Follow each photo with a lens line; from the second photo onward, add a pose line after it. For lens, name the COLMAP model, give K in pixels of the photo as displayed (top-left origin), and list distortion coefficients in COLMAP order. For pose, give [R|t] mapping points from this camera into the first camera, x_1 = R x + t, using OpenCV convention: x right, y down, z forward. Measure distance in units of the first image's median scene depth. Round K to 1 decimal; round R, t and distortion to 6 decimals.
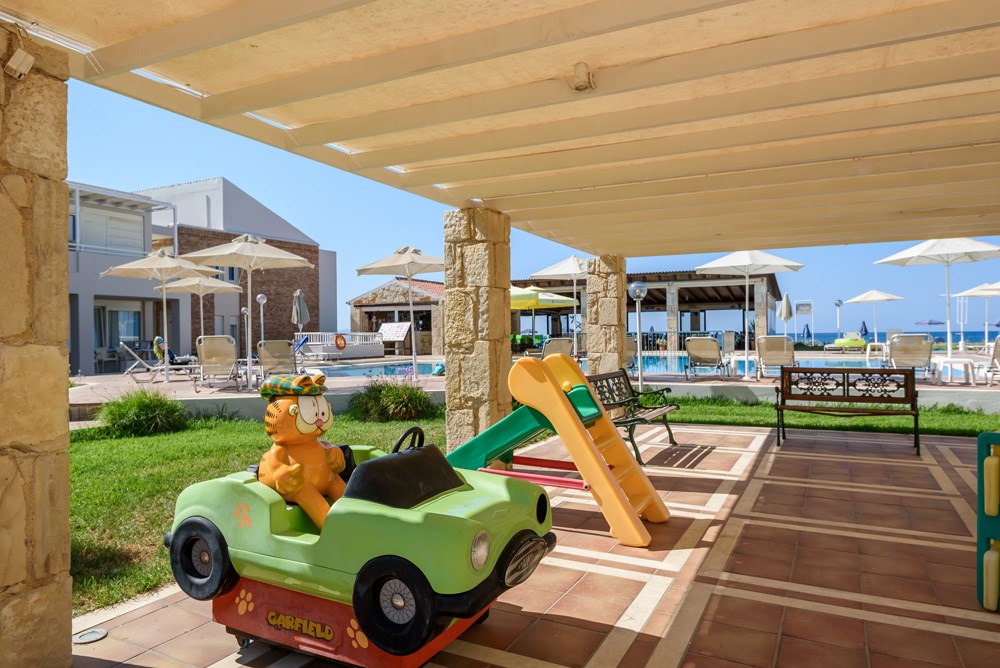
lens RADIAL K [[646.9, 0, 503.9], [0, 646.9, 338.4], [0, 0, 1]] dist [0.009077, 0.000766]
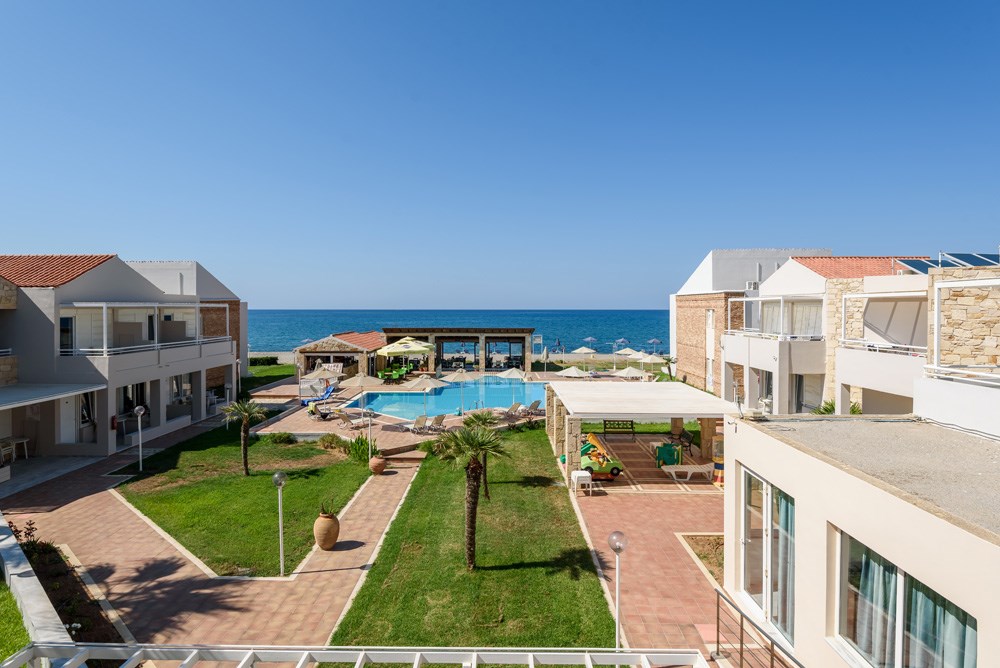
lens RADIAL K [[580.2, 0, 497.8], [0, 580.2, 329.3], [0, 0, 1]] dist [0.033106, -0.000032]
pose [[0.896409, -0.001164, 0.443226, -0.410032], [-0.012251, 0.999549, 0.027403, -0.143918], [-0.443058, -0.029994, 0.895991, -0.442514]]
